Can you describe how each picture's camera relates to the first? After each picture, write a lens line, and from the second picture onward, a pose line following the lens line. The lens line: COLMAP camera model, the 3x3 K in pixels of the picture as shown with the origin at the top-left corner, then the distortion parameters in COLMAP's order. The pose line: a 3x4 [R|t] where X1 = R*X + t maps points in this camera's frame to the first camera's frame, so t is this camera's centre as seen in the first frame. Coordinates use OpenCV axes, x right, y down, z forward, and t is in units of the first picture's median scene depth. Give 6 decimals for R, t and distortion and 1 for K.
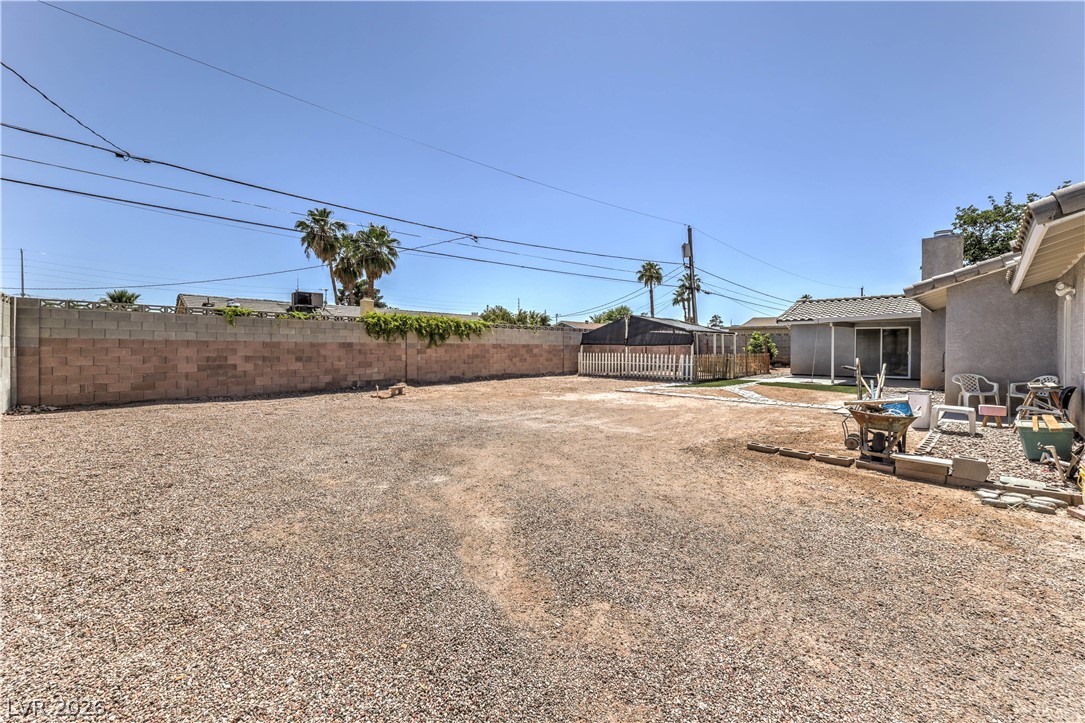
lens RADIAL K [[430.5, 0, 537.6], [0, 430.5, 355.0], [0, 0, 1]] dist [0.001172, 0.000079]
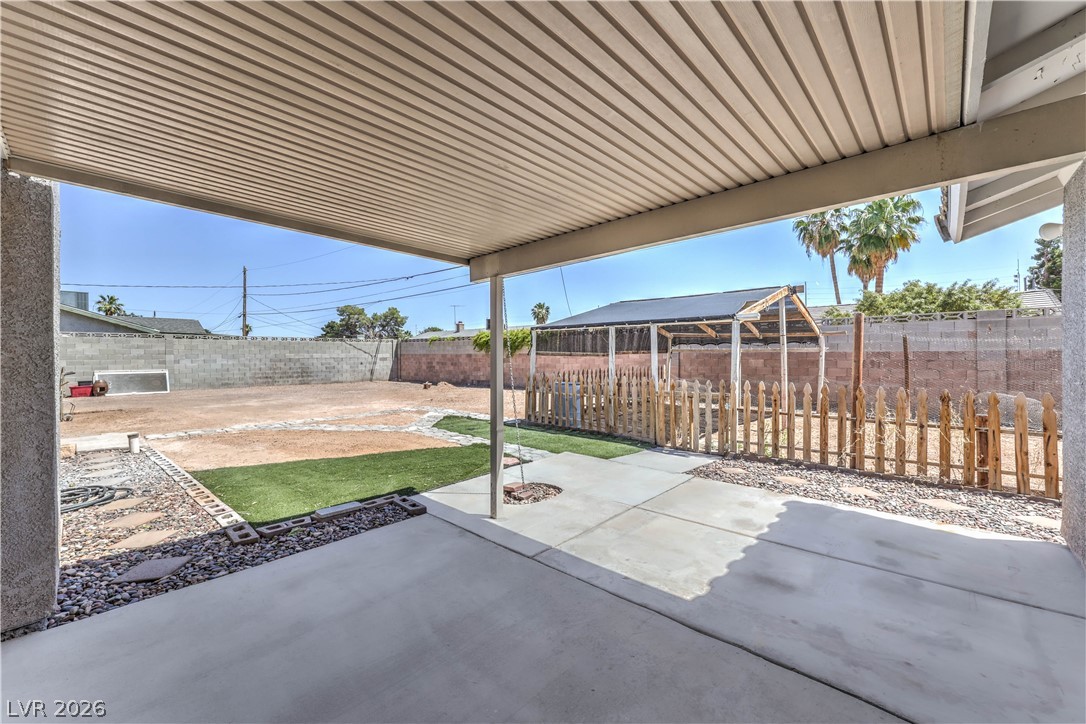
lens RADIAL K [[436.1, 0, 543.5], [0, 436.1, 360.5], [0, 0, 1]] dist [0.004004, 0.000513]
pose [[0.060035, 0.013460, -0.998106, 0.532458], [-0.009893, 0.999868, 0.012889, -0.013369], [0.998147, 0.009101, 0.060160, 0.556358]]
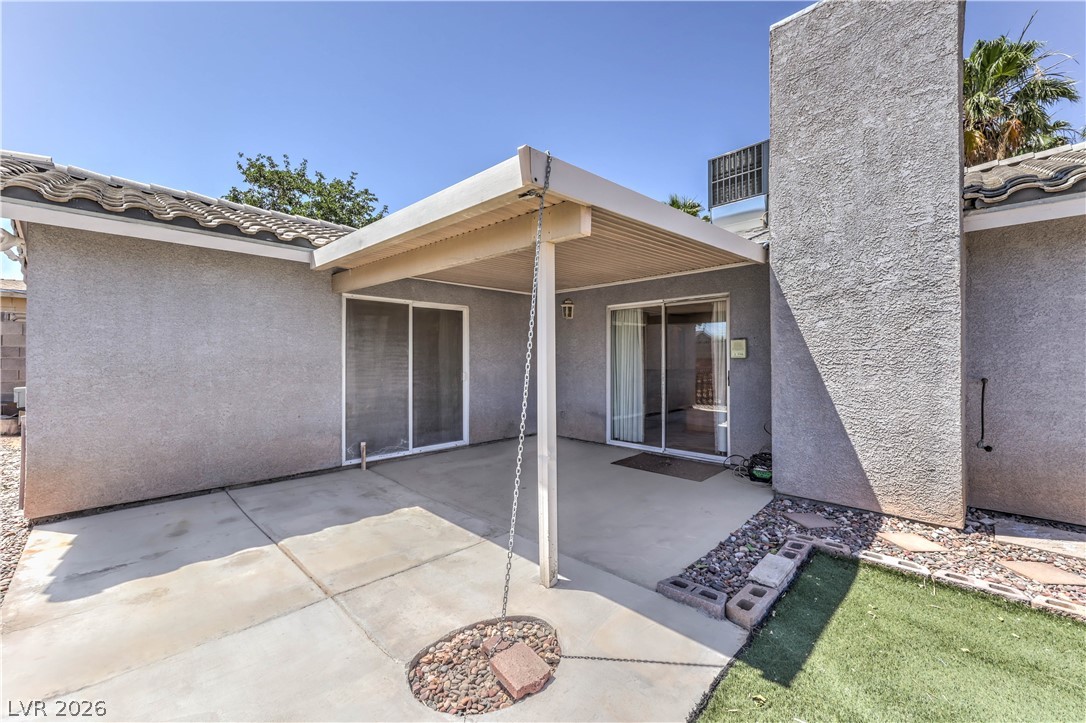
lens RADIAL K [[428.0, 0, 543.5], [0, 428.0, 357.9], [0, 0, 1]] dist [0.000172, -0.000027]
pose [[-0.026995, 0.000283, 0.999636, 0.284896], [0.017599, 0.999845, 0.000193, -0.011873], [-0.999481, 0.017598, -0.026996, 0.552995]]
